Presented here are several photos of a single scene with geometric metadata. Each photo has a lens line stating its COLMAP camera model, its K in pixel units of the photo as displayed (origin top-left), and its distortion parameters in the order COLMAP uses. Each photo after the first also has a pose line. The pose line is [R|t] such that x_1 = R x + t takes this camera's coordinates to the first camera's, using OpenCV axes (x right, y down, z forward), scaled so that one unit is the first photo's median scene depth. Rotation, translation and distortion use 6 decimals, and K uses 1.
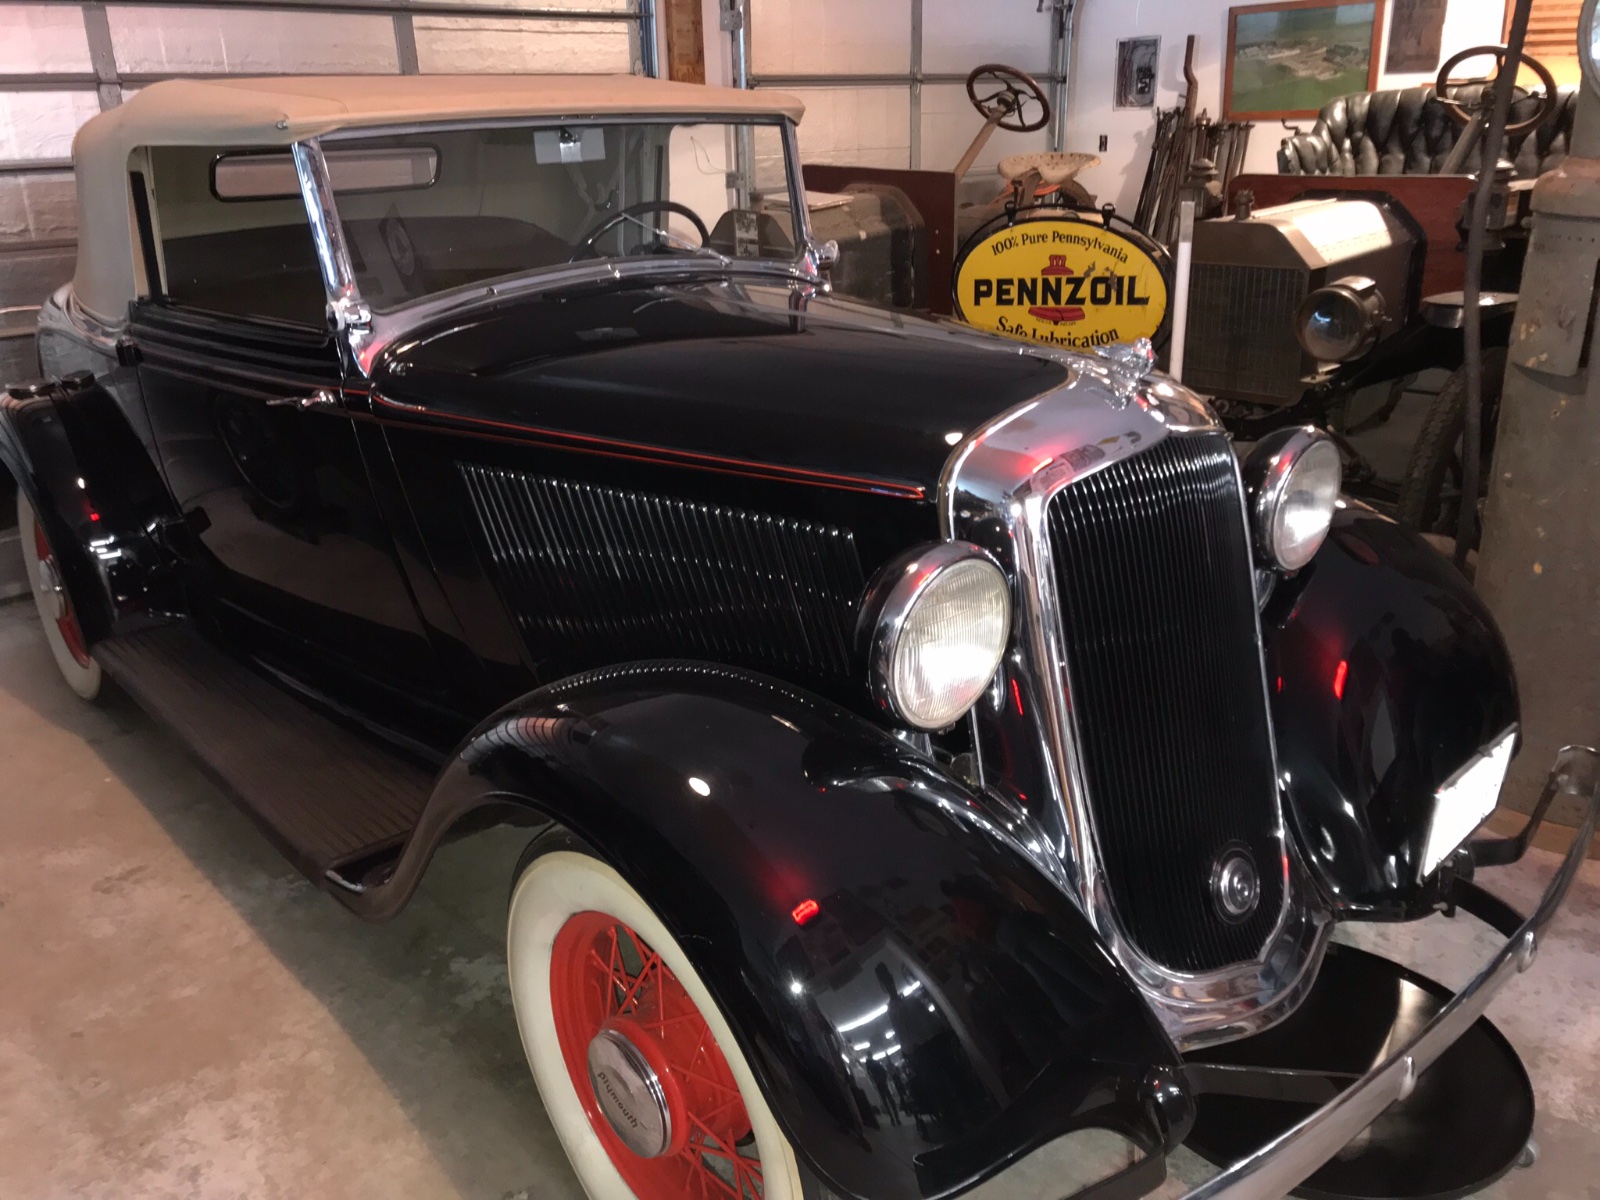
lens RADIAL K [[1299.7, 0, 799.3], [0, 1299.7, 594.5], [0, 0, 1]] dist [0.021038, -0.013749]
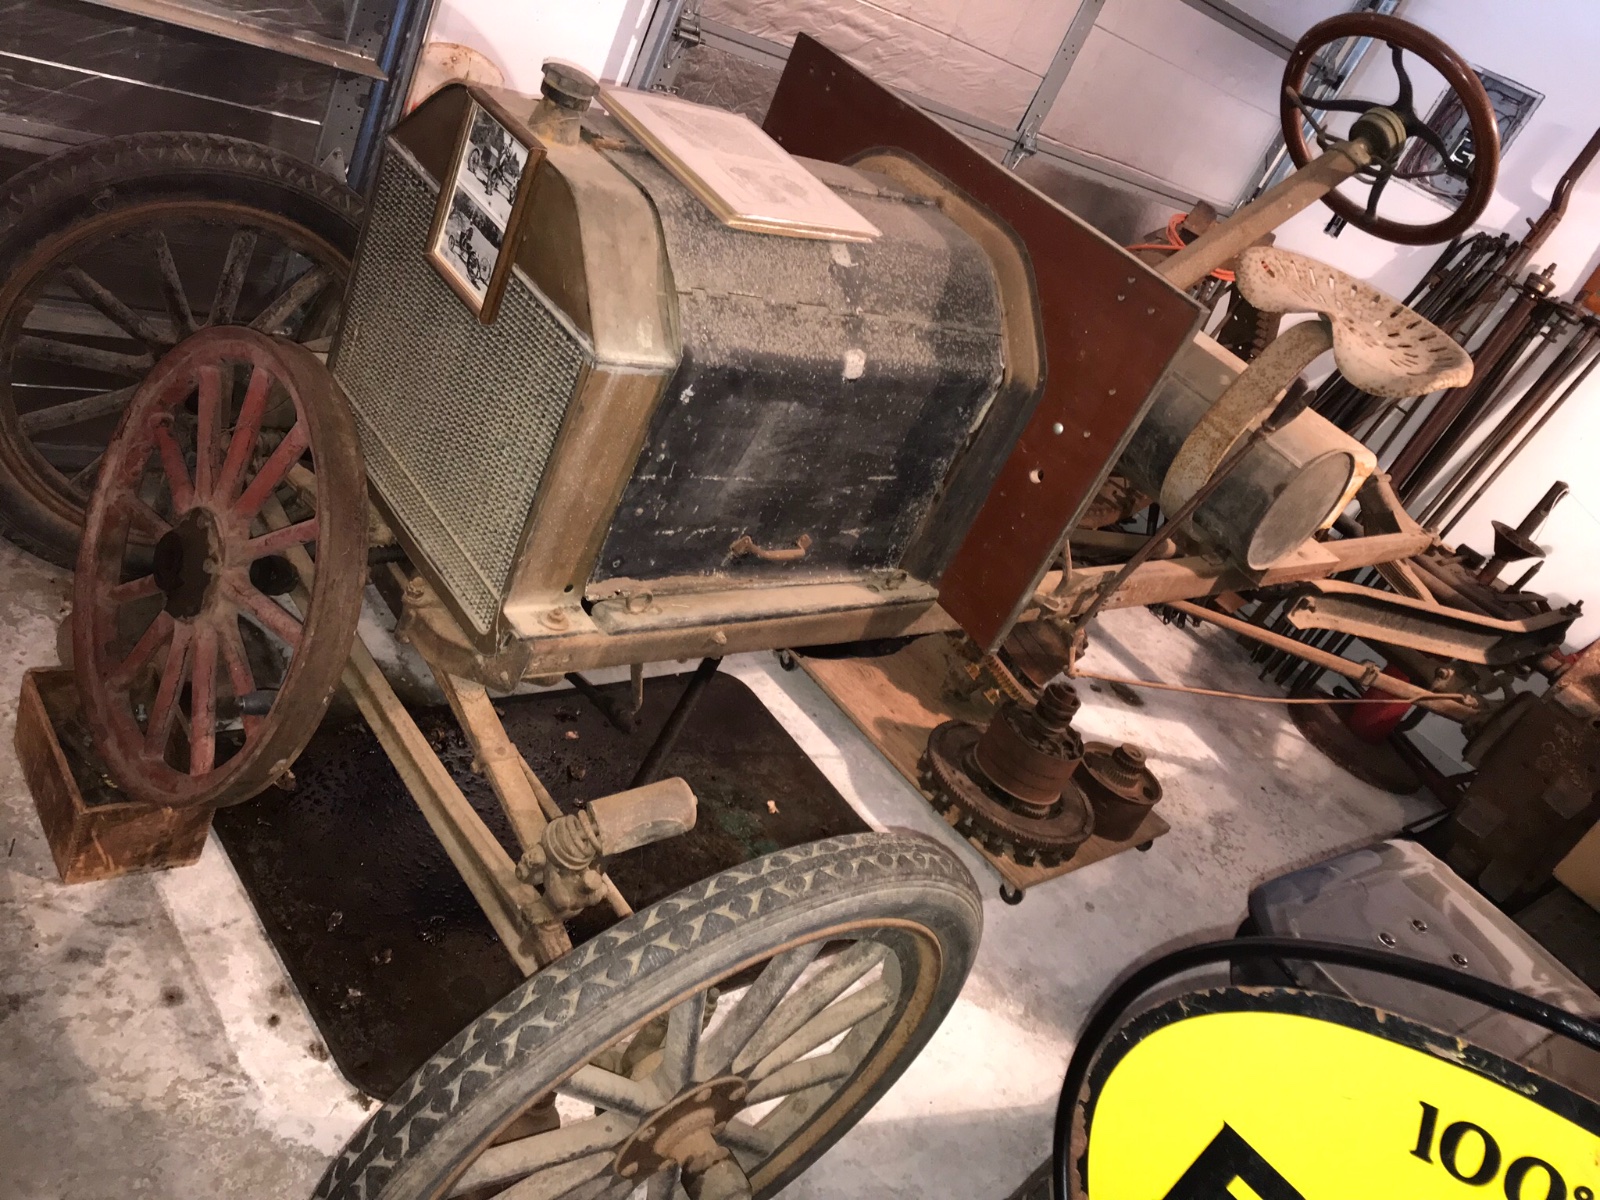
lens RADIAL K [[1299.7, 0, 799.7], [0, 1299.7, 604.3], [0, 0, 1]] dist [0.021038, -0.013749]
pose [[0.898999, 0.411243, 0.150601, 0.014208], [-0.429013, 0.896065, 0.114087, -0.244840], [-0.088031, -0.167173, 0.981990, 0.664845]]
